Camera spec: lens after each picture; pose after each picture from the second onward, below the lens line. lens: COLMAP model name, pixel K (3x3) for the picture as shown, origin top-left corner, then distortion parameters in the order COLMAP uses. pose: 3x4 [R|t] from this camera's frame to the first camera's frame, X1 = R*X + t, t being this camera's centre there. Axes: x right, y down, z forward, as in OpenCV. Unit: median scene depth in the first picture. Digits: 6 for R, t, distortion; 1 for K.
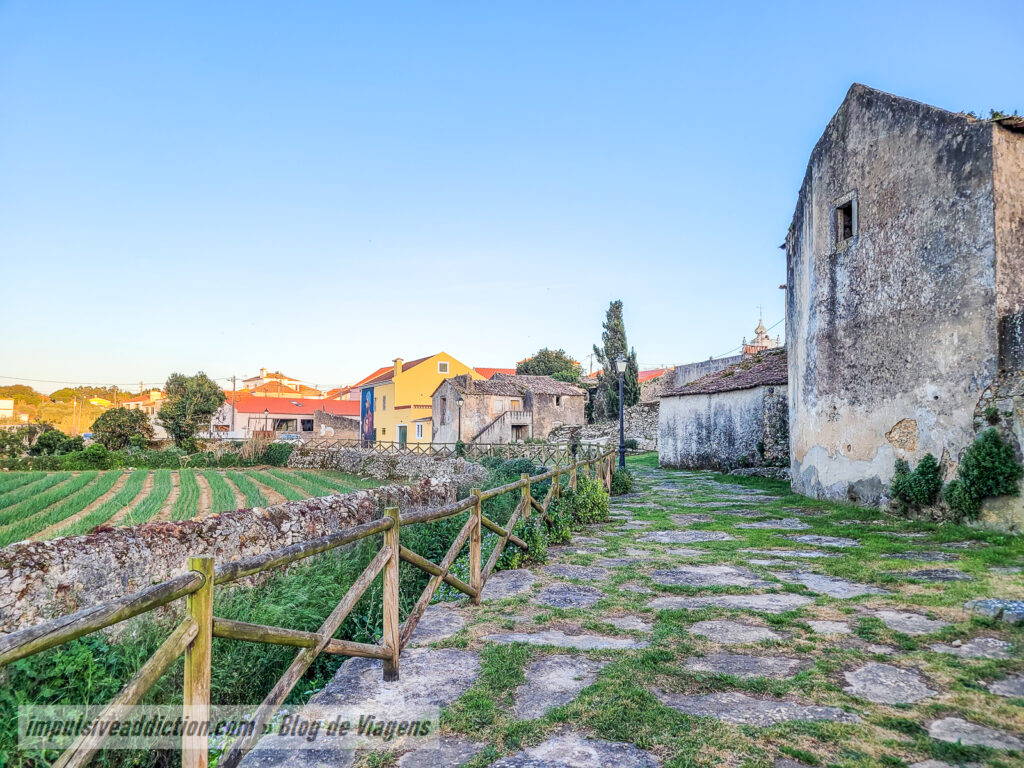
lens RADIAL K [[770.7, 0, 515.1], [0, 770.7, 383.0], [0, 0, 1]] dist [0.010998, -0.006496]
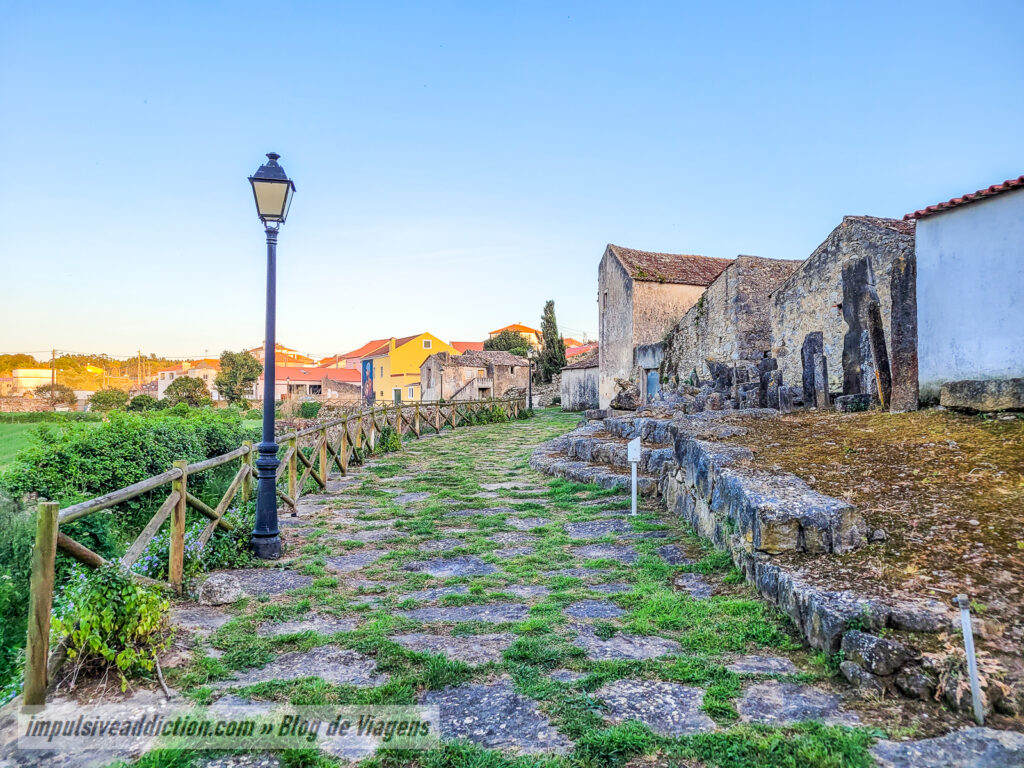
lens RADIAL K [[770.7, 0, 502.1], [0, 770.7, 384.3], [0, 0, 1]] dist [0.010998, -0.006496]
pose [[0.999887, -0.006293, 0.013648, 0.017445], [0.005633, 0.998838, 0.047865, -0.016555], [-0.013934, -0.047783, 0.998761, -0.358182]]
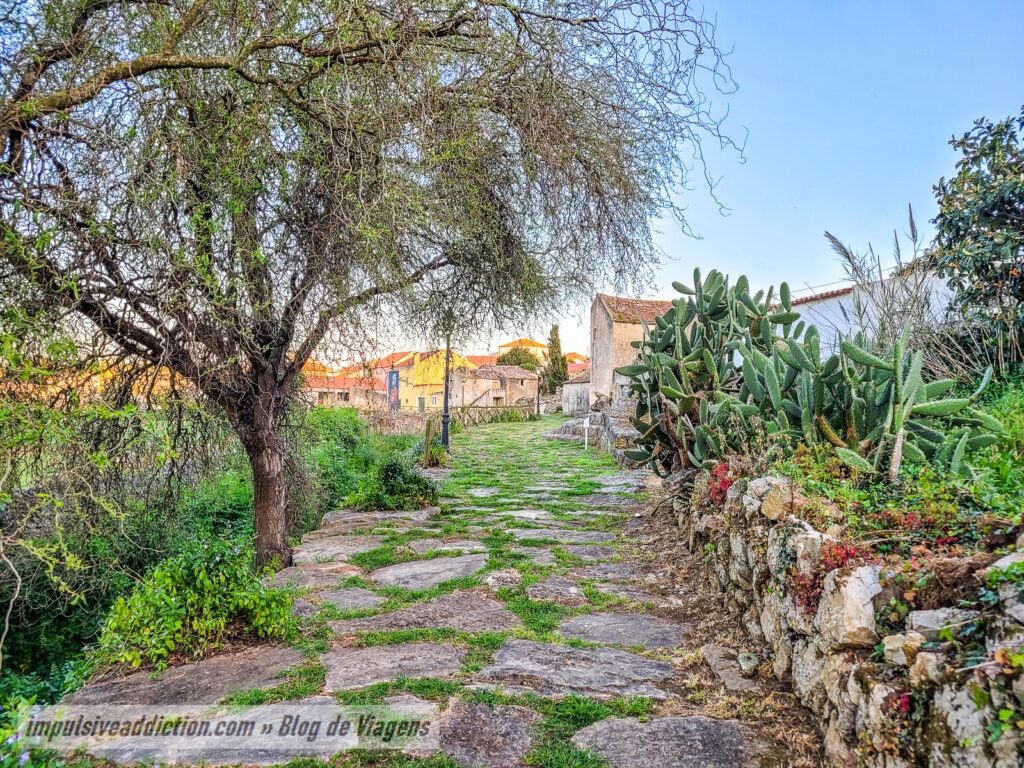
lens RADIAL K [[770.7, 0, 518.8], [0, 770.7, 384.6], [0, 0, 1]] dist [0.010998, -0.006496]
pose [[0.999541, 0.011227, 0.028142, 0.002937], [-0.012189, 0.999339, 0.034239, -0.026204], [-0.027739, -0.034566, 0.999017, -0.578406]]
